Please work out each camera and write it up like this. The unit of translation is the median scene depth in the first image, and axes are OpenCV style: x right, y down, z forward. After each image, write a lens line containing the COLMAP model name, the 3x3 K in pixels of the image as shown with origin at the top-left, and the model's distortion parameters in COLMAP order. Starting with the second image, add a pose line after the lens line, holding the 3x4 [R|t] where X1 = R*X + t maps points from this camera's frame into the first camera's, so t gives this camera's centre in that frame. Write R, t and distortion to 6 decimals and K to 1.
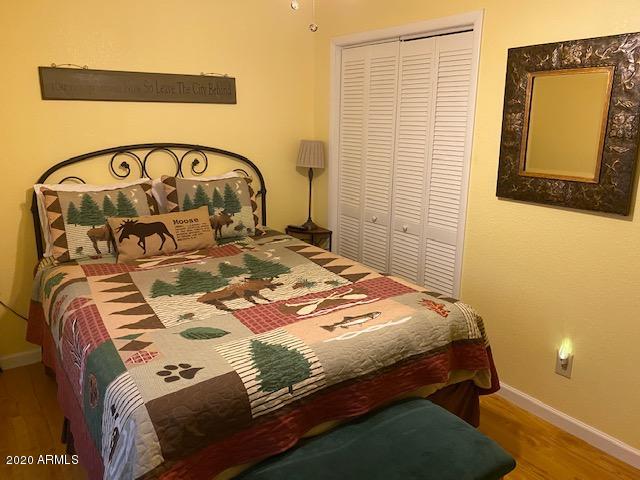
lens RADIAL K [[488.2, 0, 320.0], [0, 488.2, 240.0], [0, 0, 1]] dist [0.084099, -0.143477]
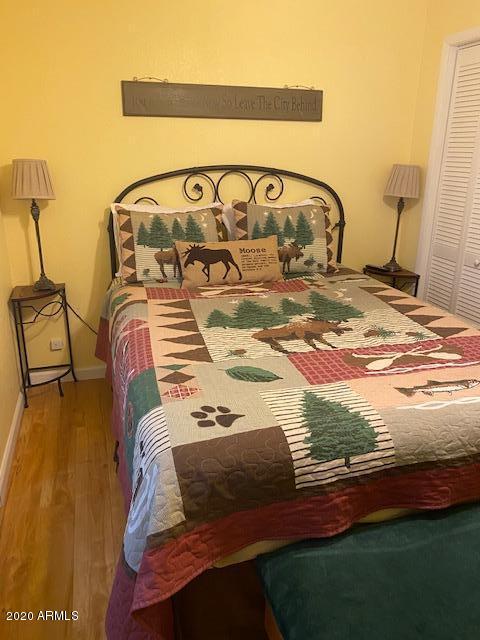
lens RADIAL K [[488.2, 0, 235.8], [0, 488.2, 319.8], [0, 0, 1]] dist [0.084099, -0.143477]
pose [[0.944955, 0.105876, -0.309598, -0.005703], [-0.082161, 0.992664, 0.088697, 0.015004], [0.316718, -0.058378, 0.946722, 0.138472]]
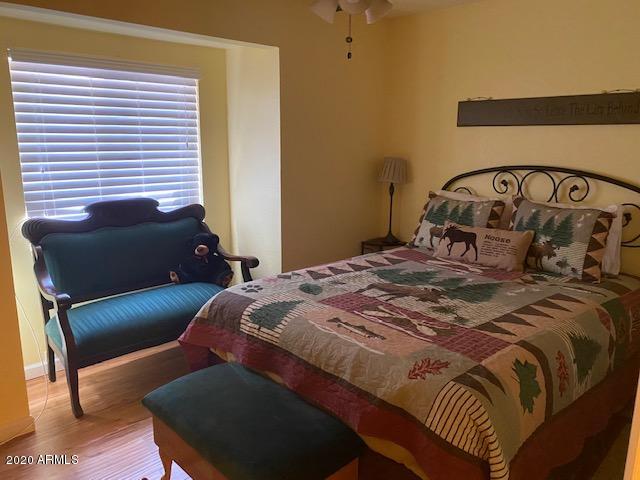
lens RADIAL K [[488.2, 0, 320.0], [0, 488.2, 240.0], [0, 0, 1]] dist [0.084099, -0.143477]
pose [[0.143795, 0.192263, -0.970751, 0.828752], [-0.251282, 0.955889, 0.152097, -0.122870], [0.957173, 0.222062, 0.185764, 0.561692]]
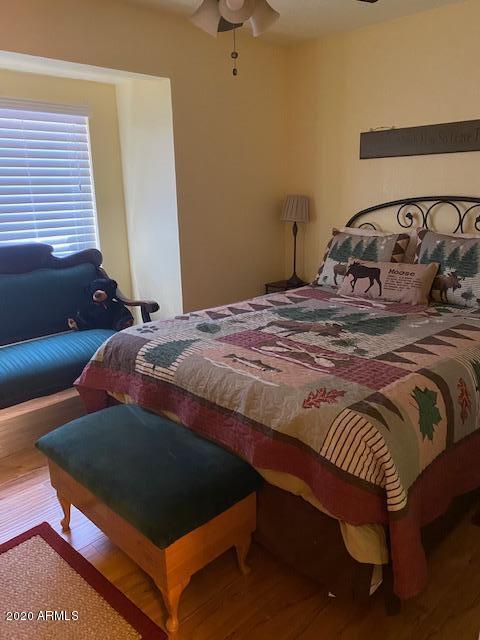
lens RADIAL K [[488.2, 0, 235.8], [0, 488.2, 319.8], [0, 0, 1]] dist [0.084099, -0.143477]
pose [[0.154025, 0.237931, -0.958992, 0.809715], [-0.220818, 0.954314, 0.201305, -0.091770], [0.963076, 0.180756, 0.199527, 0.609497]]
